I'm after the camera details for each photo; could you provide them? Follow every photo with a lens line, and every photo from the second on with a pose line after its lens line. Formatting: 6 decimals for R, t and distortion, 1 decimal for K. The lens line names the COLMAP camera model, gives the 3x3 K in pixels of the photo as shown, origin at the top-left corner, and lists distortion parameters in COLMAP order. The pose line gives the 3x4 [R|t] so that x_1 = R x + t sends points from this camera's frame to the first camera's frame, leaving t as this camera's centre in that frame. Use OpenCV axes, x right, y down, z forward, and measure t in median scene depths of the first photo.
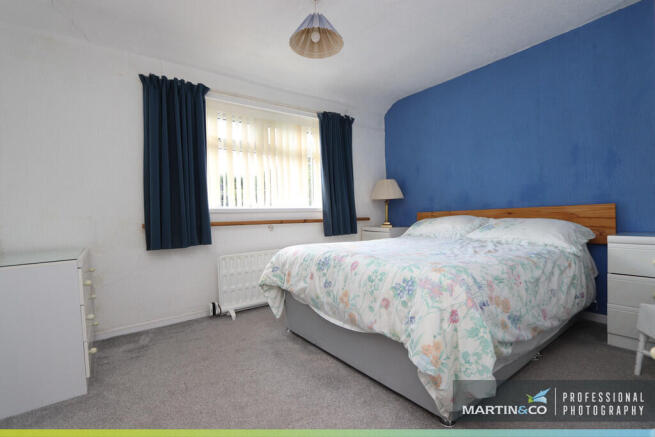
lens RADIAL K [[303.1, 0, 327.7], [0, 303.1, 220.8], [0, 0, 1]] dist [-0.030263, 0.009998]
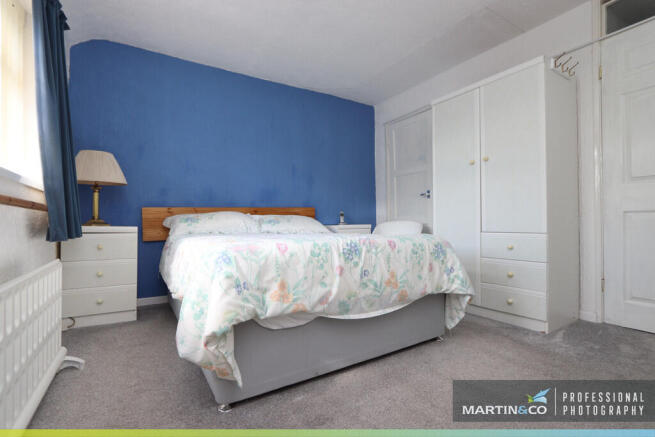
lens RADIAL K [[303.1, 0, 327.7], [0, 303.1, 220.8], [0, 0, 1]] dist [-0.030263, 0.009998]
pose [[0.072129, 0.028496, 0.996988, -0.600332], [0.028404, 0.999128, -0.030612, 0.061288], [-0.996991, 0.030526, 0.071256, 0.739902]]
